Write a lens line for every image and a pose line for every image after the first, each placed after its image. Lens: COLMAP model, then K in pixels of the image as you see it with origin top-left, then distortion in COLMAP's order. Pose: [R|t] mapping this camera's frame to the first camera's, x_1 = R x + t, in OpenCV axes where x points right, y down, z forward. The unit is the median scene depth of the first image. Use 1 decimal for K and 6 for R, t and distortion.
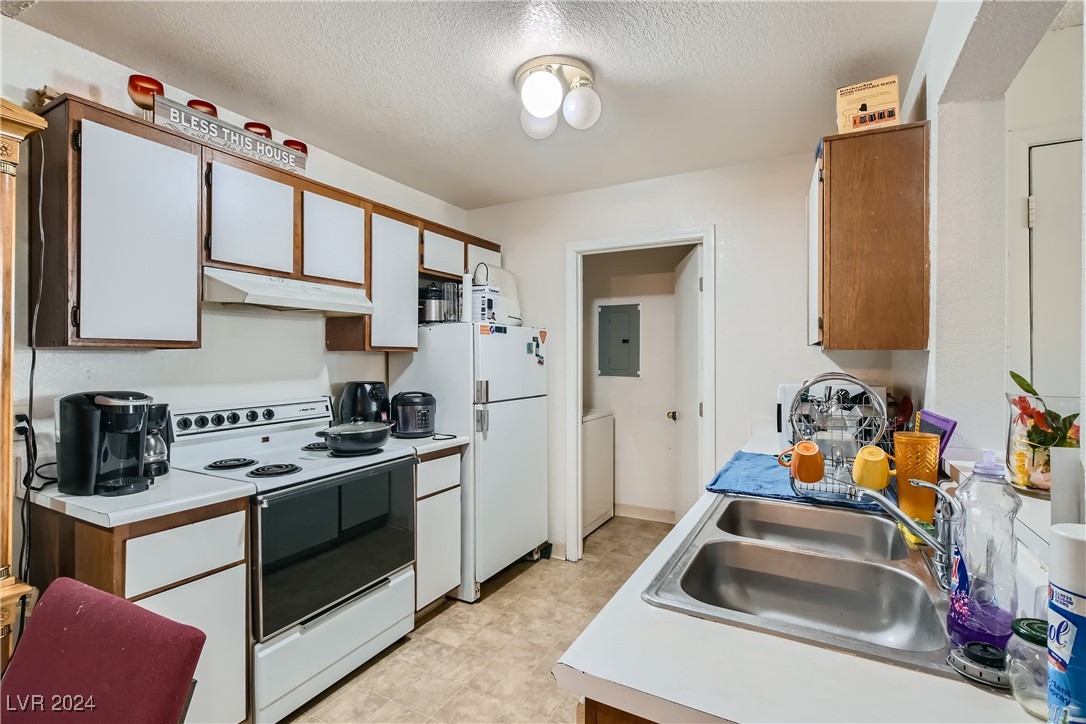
lens RADIAL K [[502.6, 0, 542.4], [0, 502.6, 356.4], [0, 0, 1]] dist [0.000367, 0.000011]
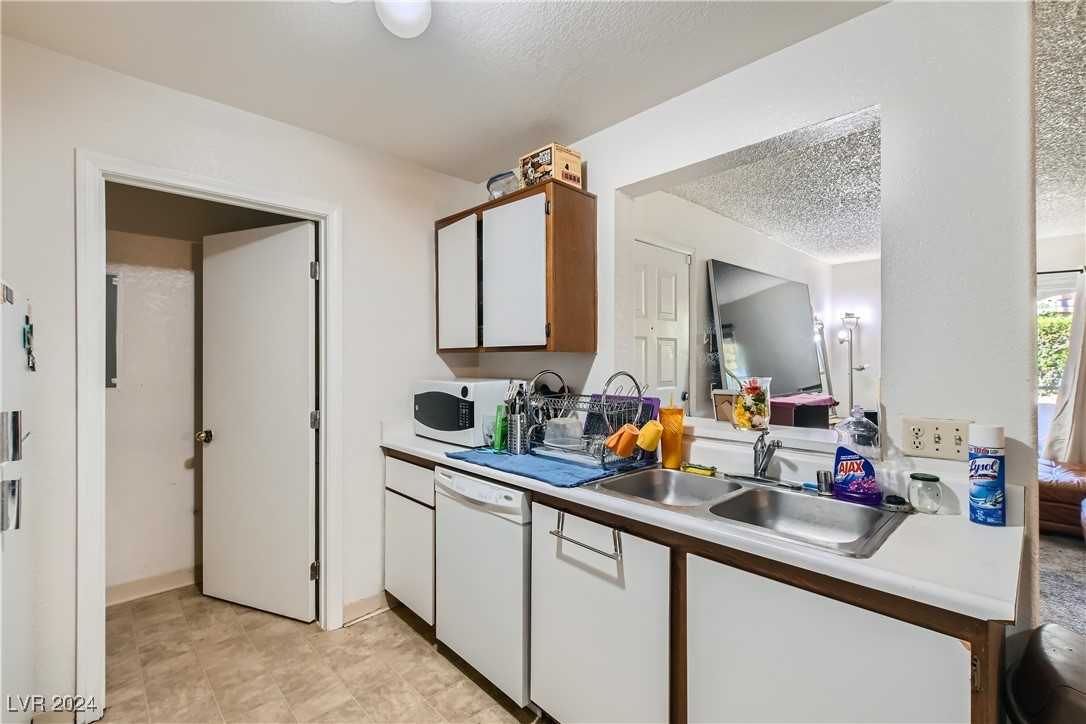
lens RADIAL K [[471.8, 0, 543.0], [0, 471.8, 362.0], [0, 0, 1]] dist [0.000081, -0.000261]
pose [[0.293879, -0.005077, 0.955829, -0.446404], [-0.003869, 0.999971, 0.006501, 0.002860], [-0.955835, -0.005609, 0.293851, 0.564487]]
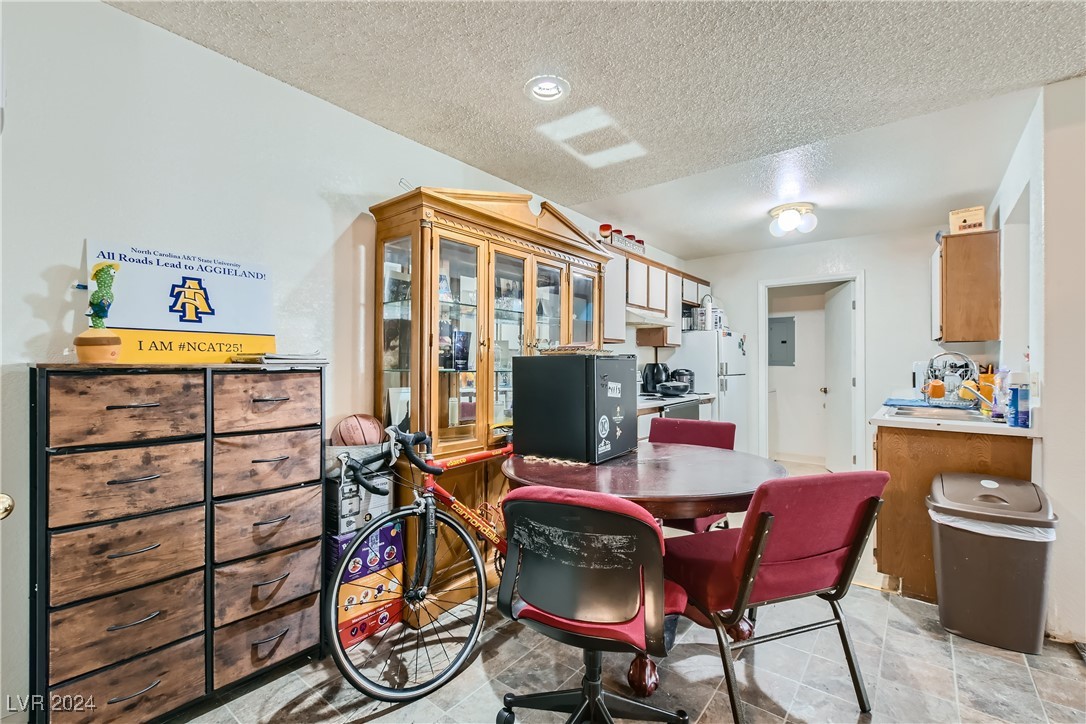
lens RADIAL K [[471.8, 0, 543.0], [0, 471.8, 362.0], [0, 0, 1]] dist [0.000081, -0.000261]
pose [[0.985173, -0.000998, -0.171563, -0.572532], [0.000748, 0.999999, -0.001521, 0.058751], [0.171564, 0.001371, 0.985172, -0.938434]]
